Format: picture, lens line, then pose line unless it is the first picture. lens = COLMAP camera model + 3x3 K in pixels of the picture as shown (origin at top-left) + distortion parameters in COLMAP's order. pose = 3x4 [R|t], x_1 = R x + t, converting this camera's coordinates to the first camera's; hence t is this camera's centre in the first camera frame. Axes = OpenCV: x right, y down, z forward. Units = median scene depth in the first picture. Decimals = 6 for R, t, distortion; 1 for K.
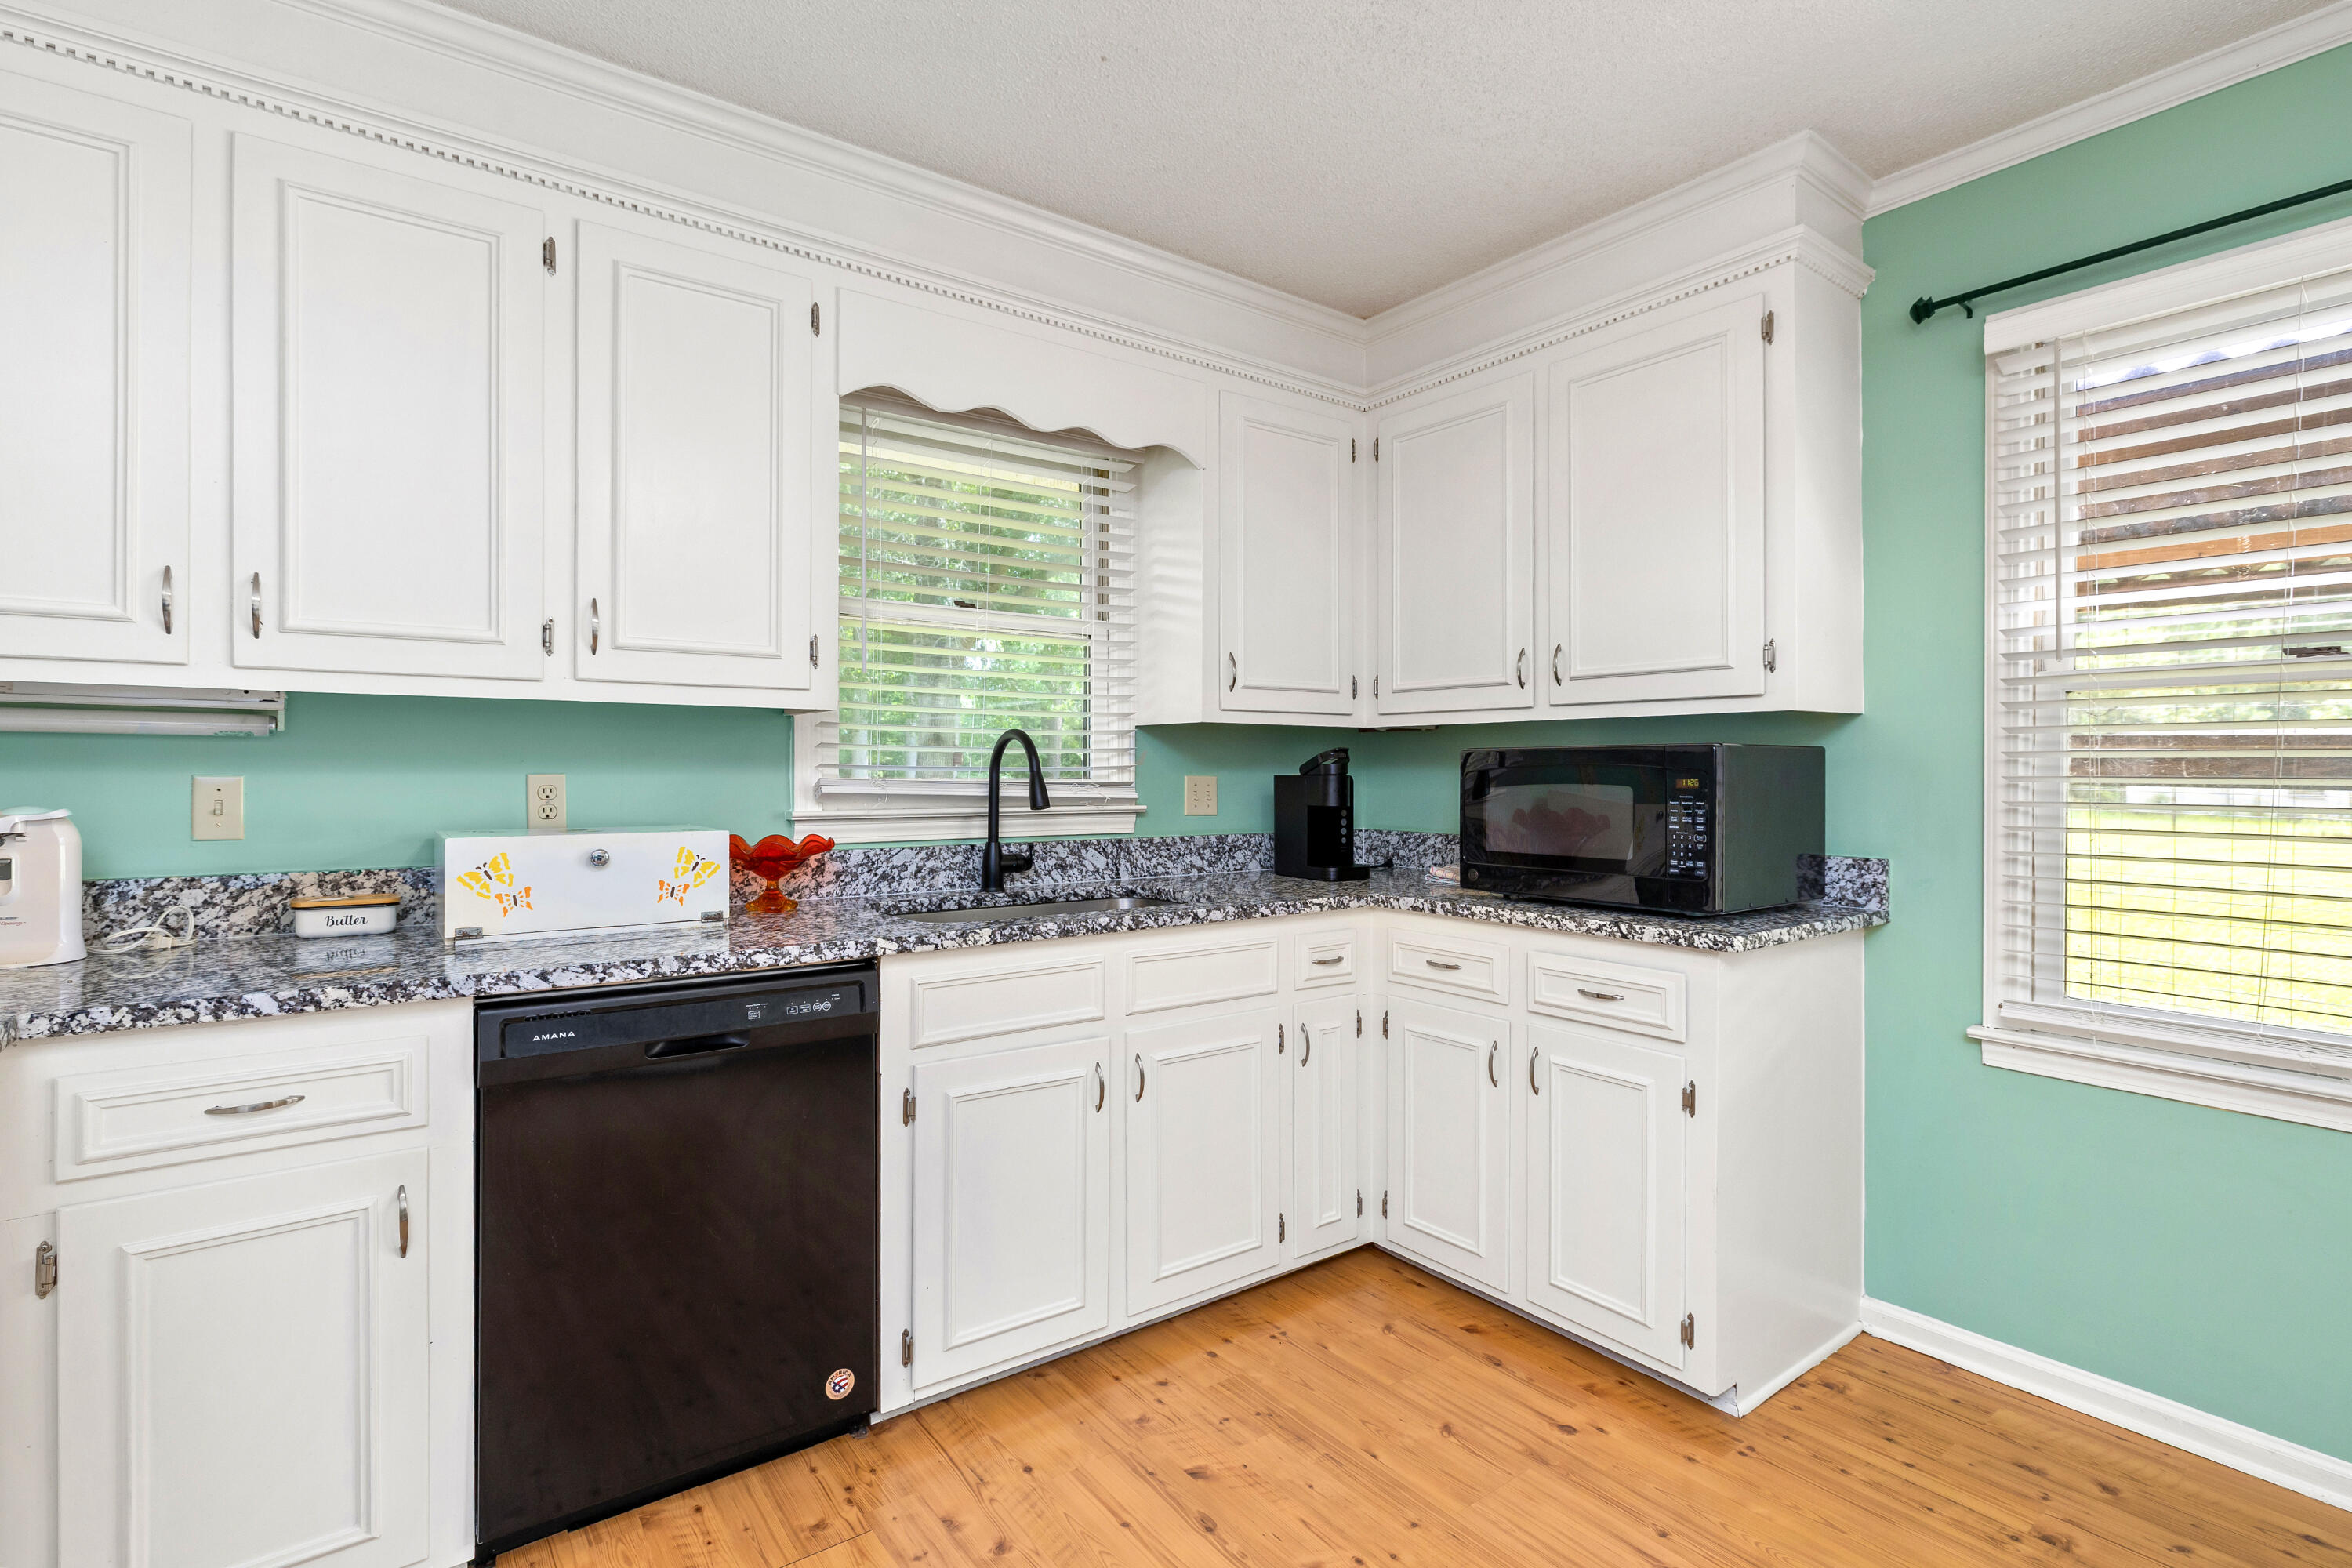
lens RADIAL K [[1111.3, 0, 1176.1], [0, 1111.3, 770.6], [0, 0, 1]] dist [-0.001650, -0.000735]
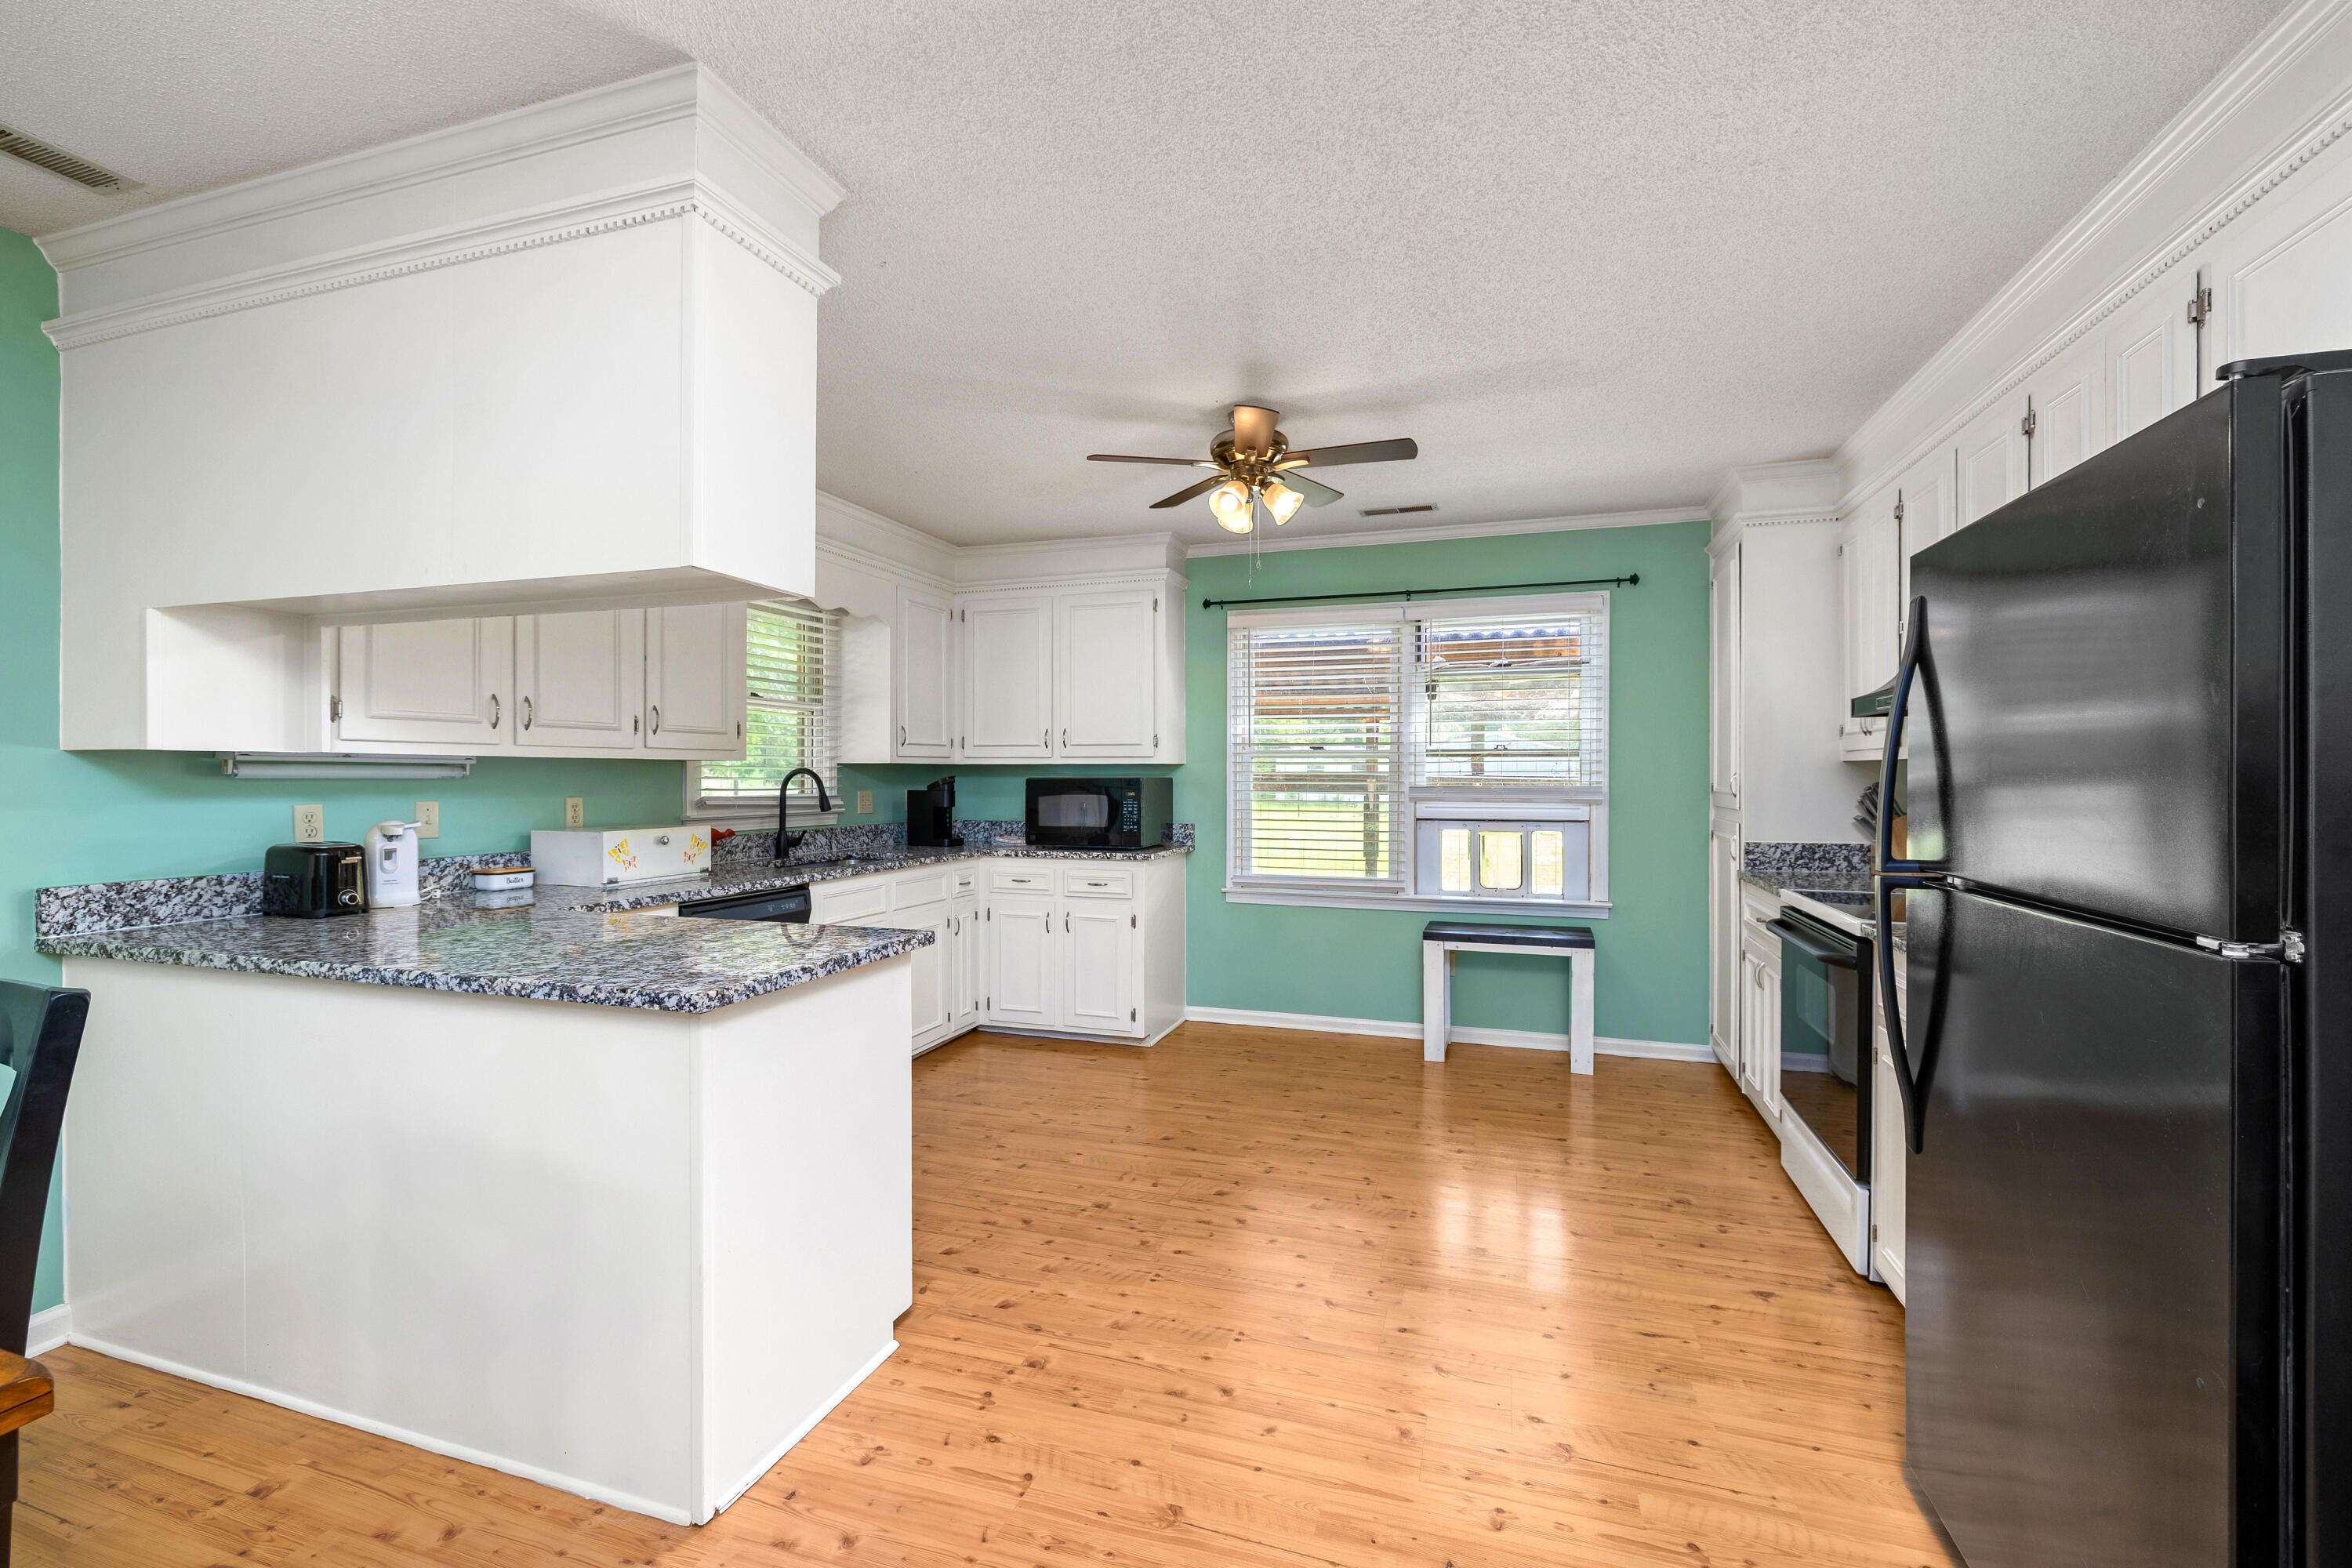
lens RADIAL K [[1011.5, 0, 1170.6], [0, 1011.5, 773.6], [0, 0, 1]] dist [-0.000038, 0.000488]
pose [[0.823498, -0.001442, 0.567318, -0.660011], [0.000492, 0.999998, 0.001828, -0.034364], [-0.567319, -0.001226, 0.823497, -0.796770]]
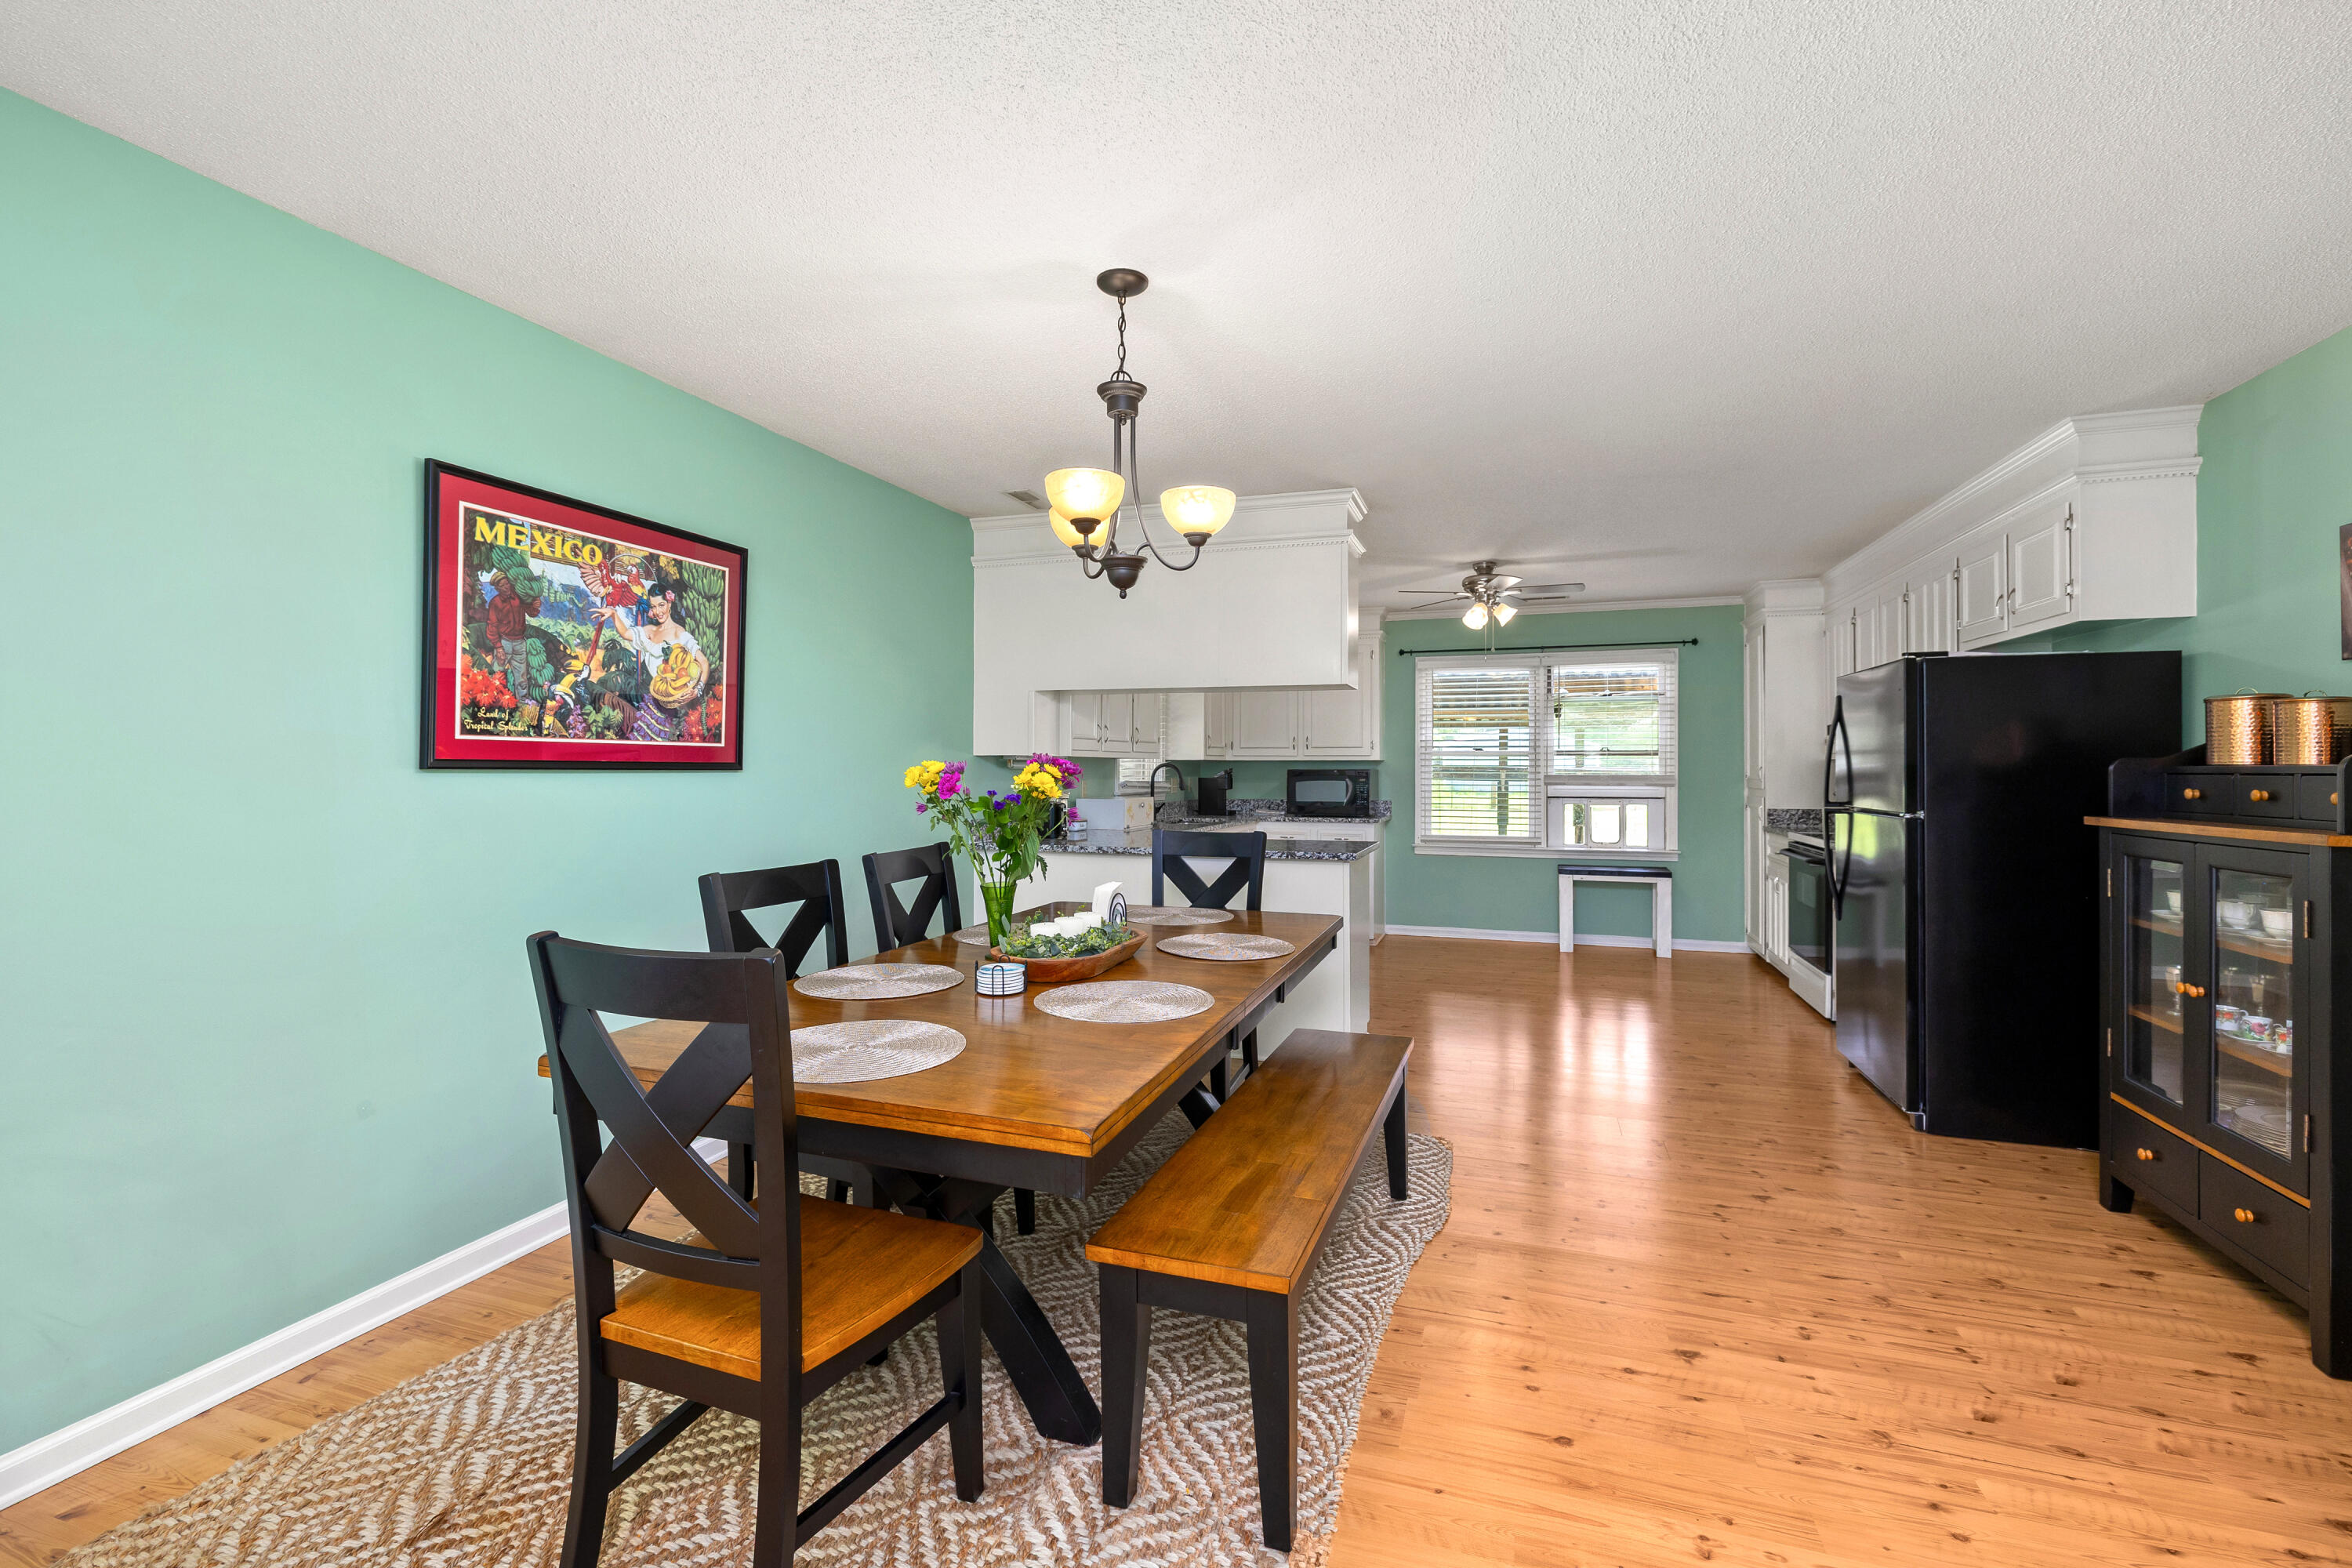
lens RADIAL K [[1011.5, 0, 1170.6], [0, 1011.5, 773.6], [0, 0, 1]] dist [-0.000038, 0.000488]
pose [[0.828589, -0.005123, 0.559834, -1.791931], [0.002239, 0.999980, 0.005836, -0.029798], [-0.559853, -0.003582, 0.828584, -1.319375]]
